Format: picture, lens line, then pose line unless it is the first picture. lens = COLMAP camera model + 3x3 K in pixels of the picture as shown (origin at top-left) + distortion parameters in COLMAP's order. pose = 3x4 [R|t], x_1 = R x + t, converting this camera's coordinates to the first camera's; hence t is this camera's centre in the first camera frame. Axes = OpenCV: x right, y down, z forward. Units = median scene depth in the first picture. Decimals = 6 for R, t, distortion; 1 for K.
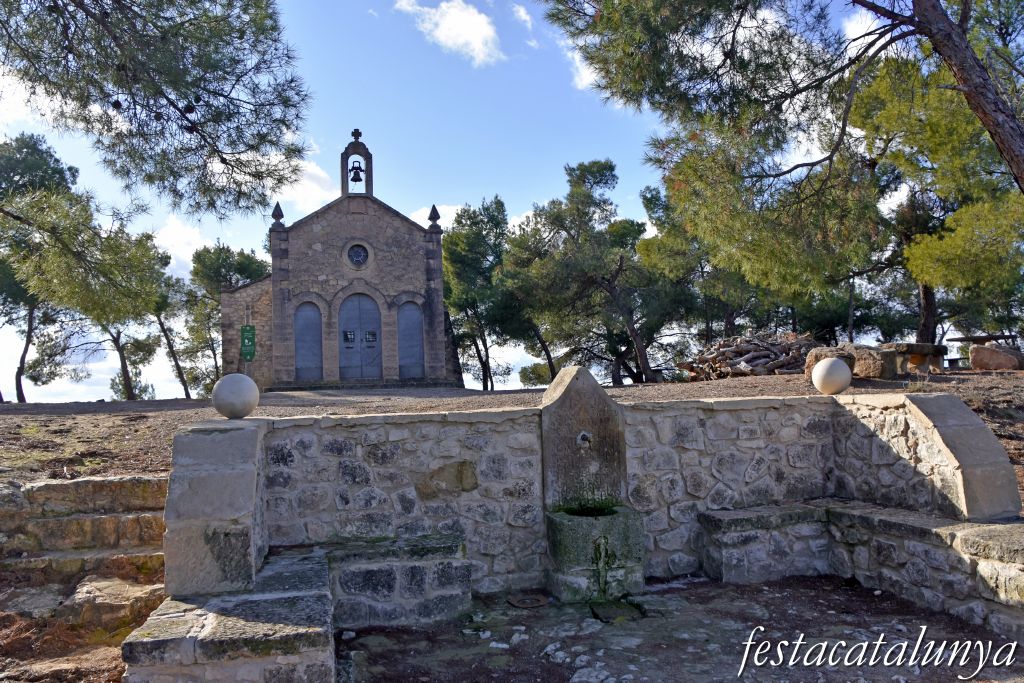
lens RADIAL K [[795.5, 0, 511.1], [0, 795.5, 339.7], [0, 0, 1]] dist [-0.121983, 0.010817]
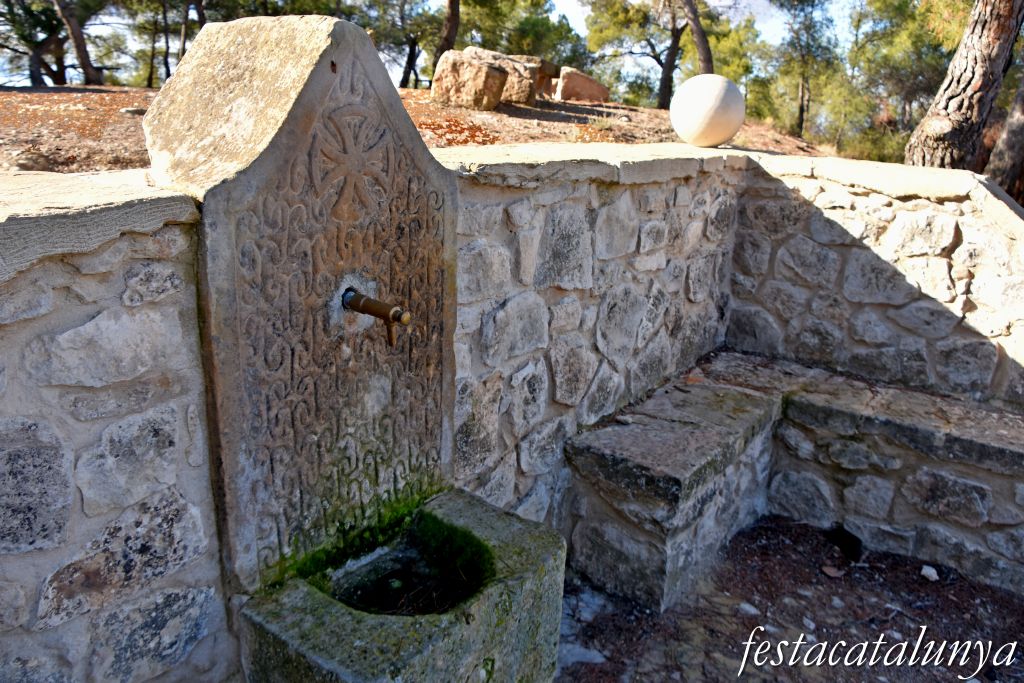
lens RADIAL K [[795.5, 0, 512.6], [0, 795.5, 339.8], [0, 0, 1]] dist [-0.121983, 0.010817]
pose [[0.758634, -0.124935, 0.639426, -0.037403], [-0.112280, 0.941687, 0.317205, 0.044970], [-0.641769, -0.312437, 0.700368, 0.758948]]
